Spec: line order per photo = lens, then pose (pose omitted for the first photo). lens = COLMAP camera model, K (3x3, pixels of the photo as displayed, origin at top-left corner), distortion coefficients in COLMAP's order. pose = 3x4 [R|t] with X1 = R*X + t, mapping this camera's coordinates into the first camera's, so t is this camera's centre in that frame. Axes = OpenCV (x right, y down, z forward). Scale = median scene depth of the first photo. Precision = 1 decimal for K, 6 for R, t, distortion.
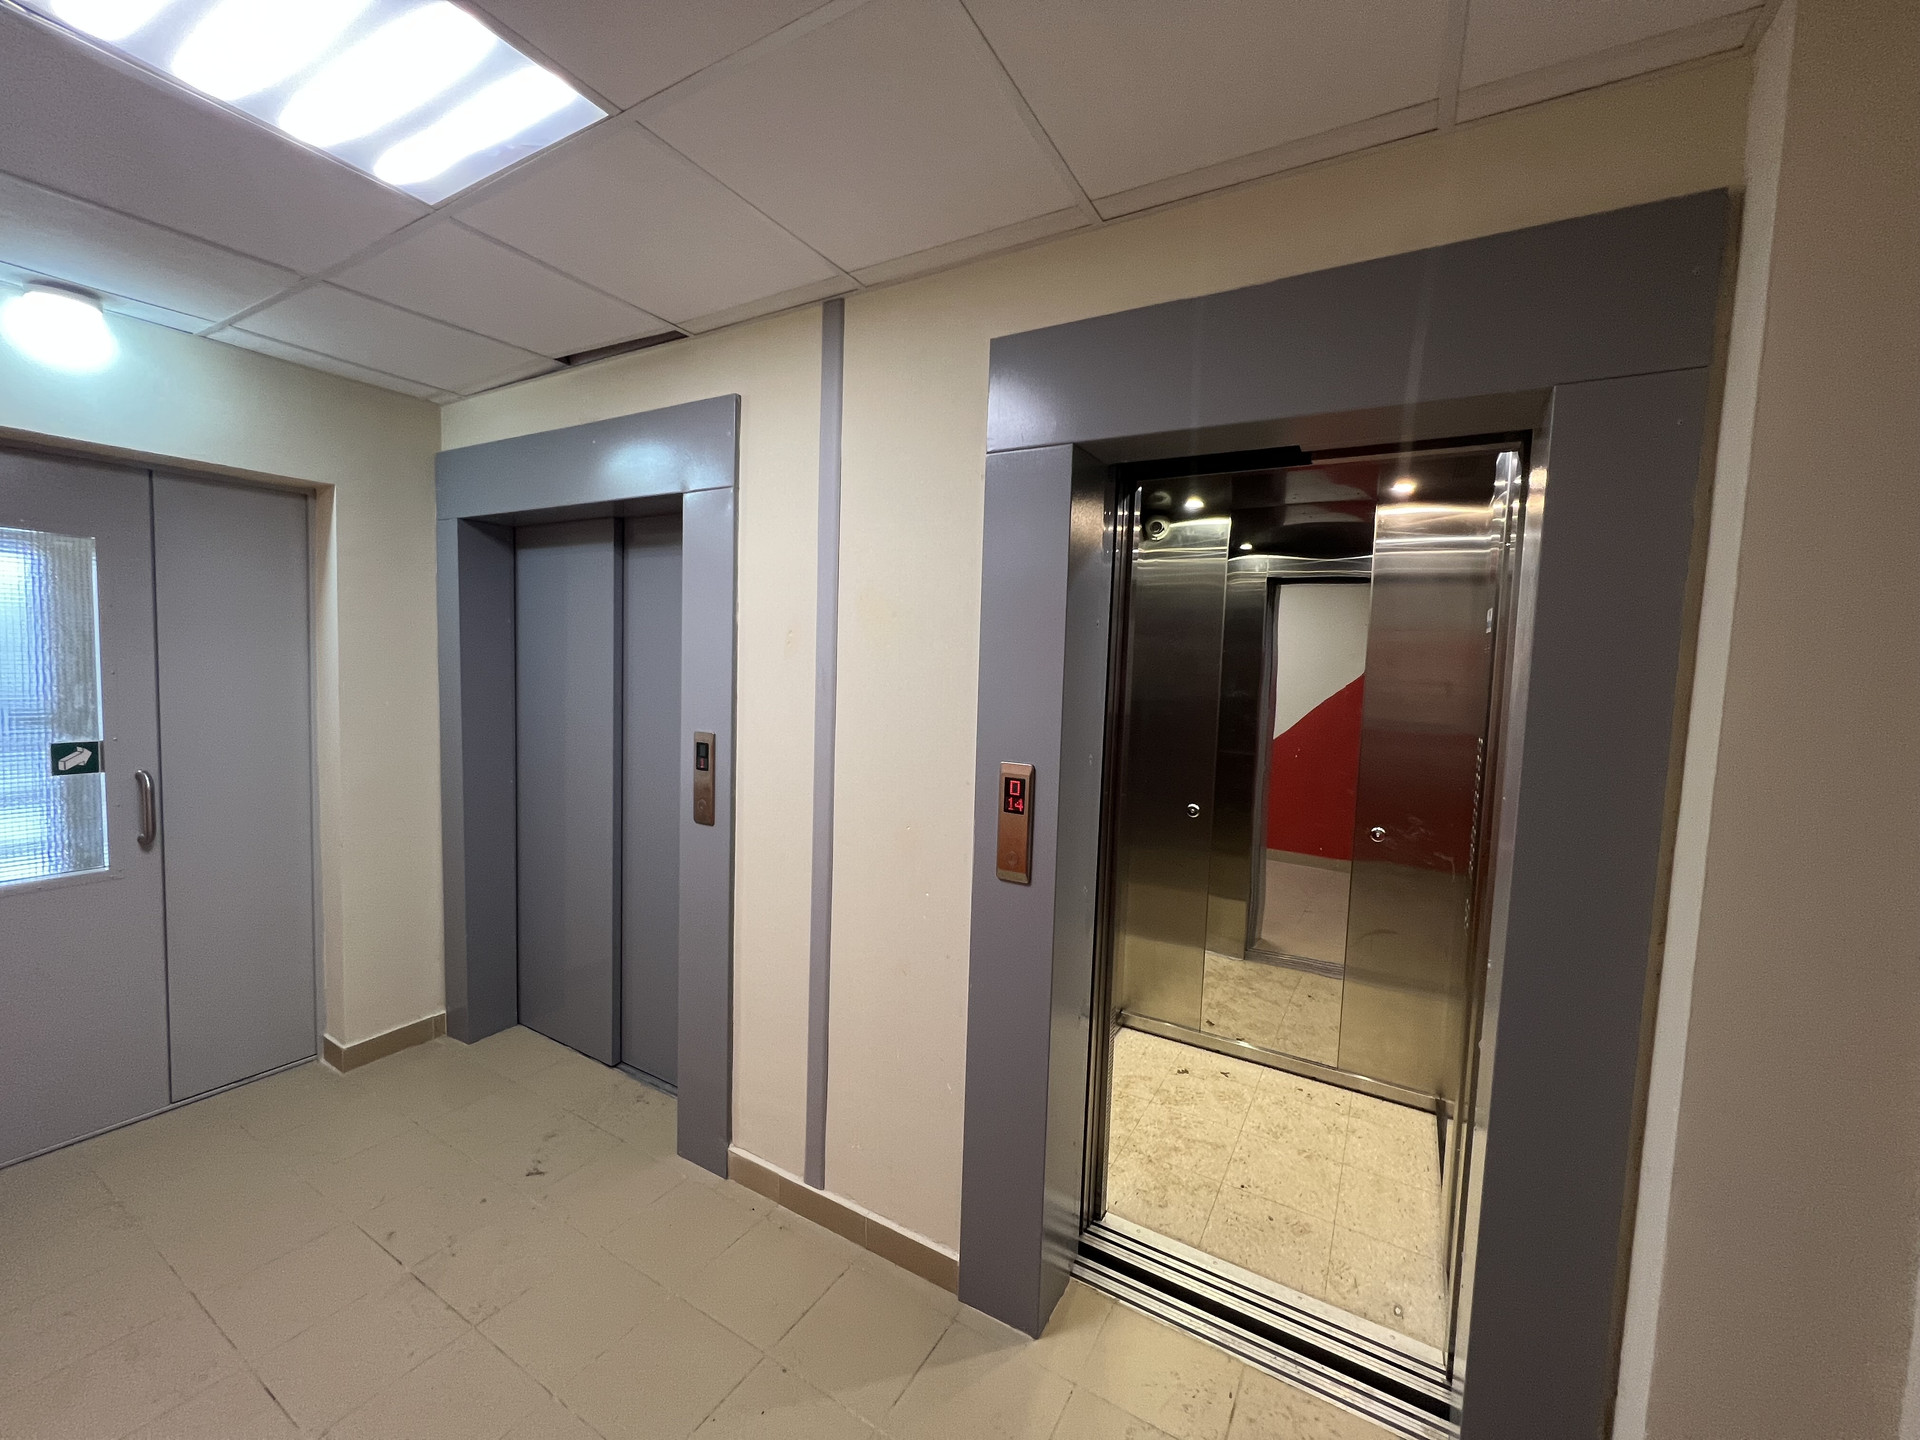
lens RADIAL K [[762.0, 0, 960.0], [0, 762.0, 720.0], [0, 0, 1]] dist [0.008718, 0.000200]
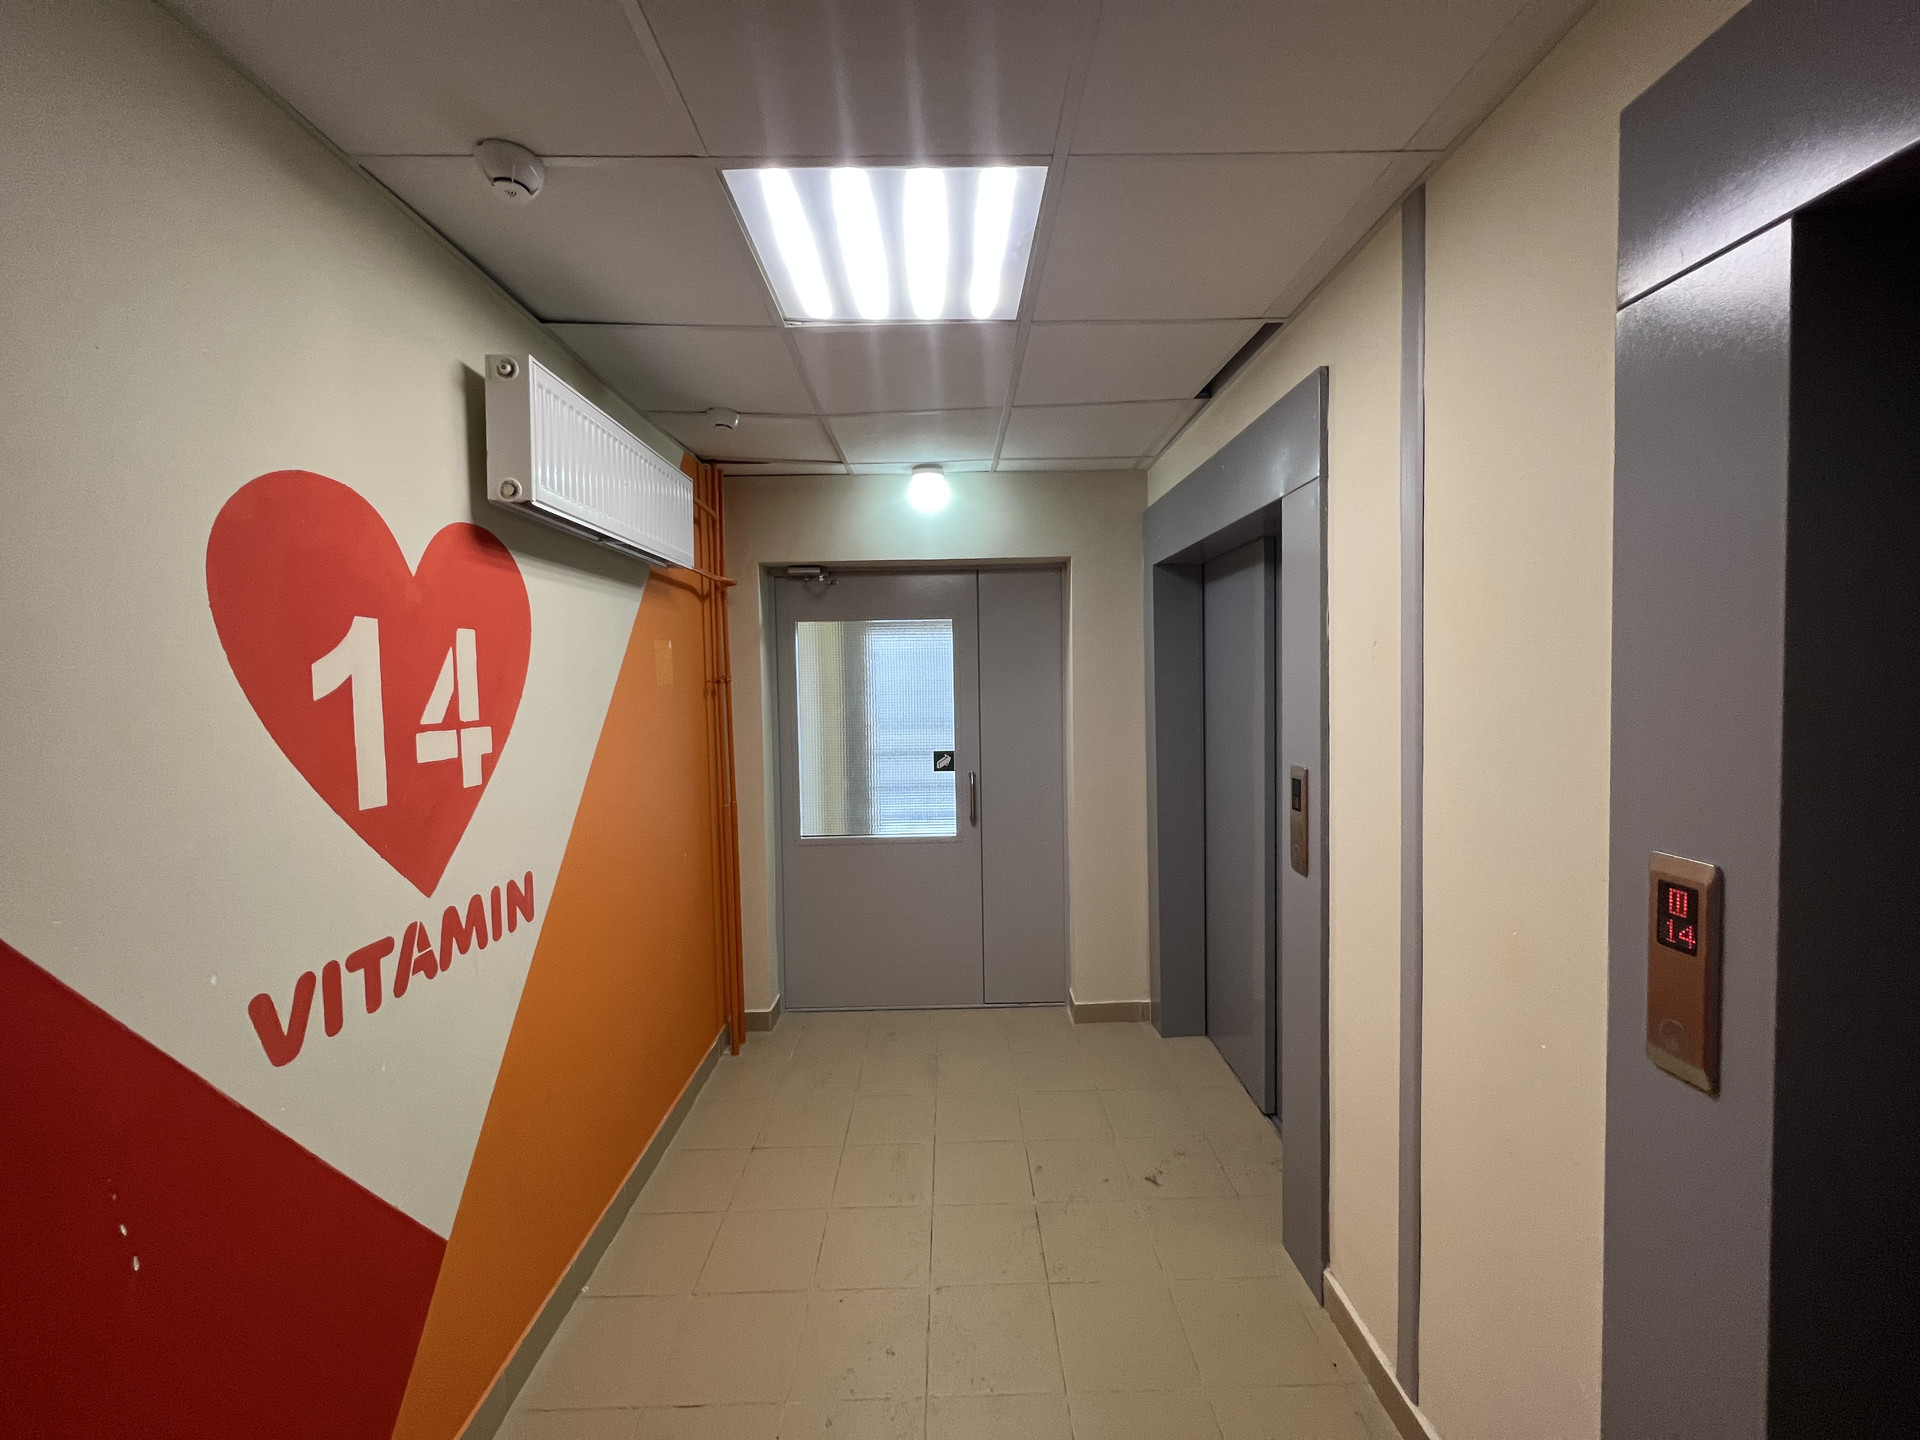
lens RADIAL K [[769.2, 0, 962.7], [0, 769.2, 714.2], [0, 0, 1]] dist [-0.001802, 0.000153]
pose [[0.524682, -0.003254, -0.851292, 0.207321], [-0.028478, 0.999366, -0.021372, -0.013619], [0.850822, 0.035457, 0.524256, 0.218540]]
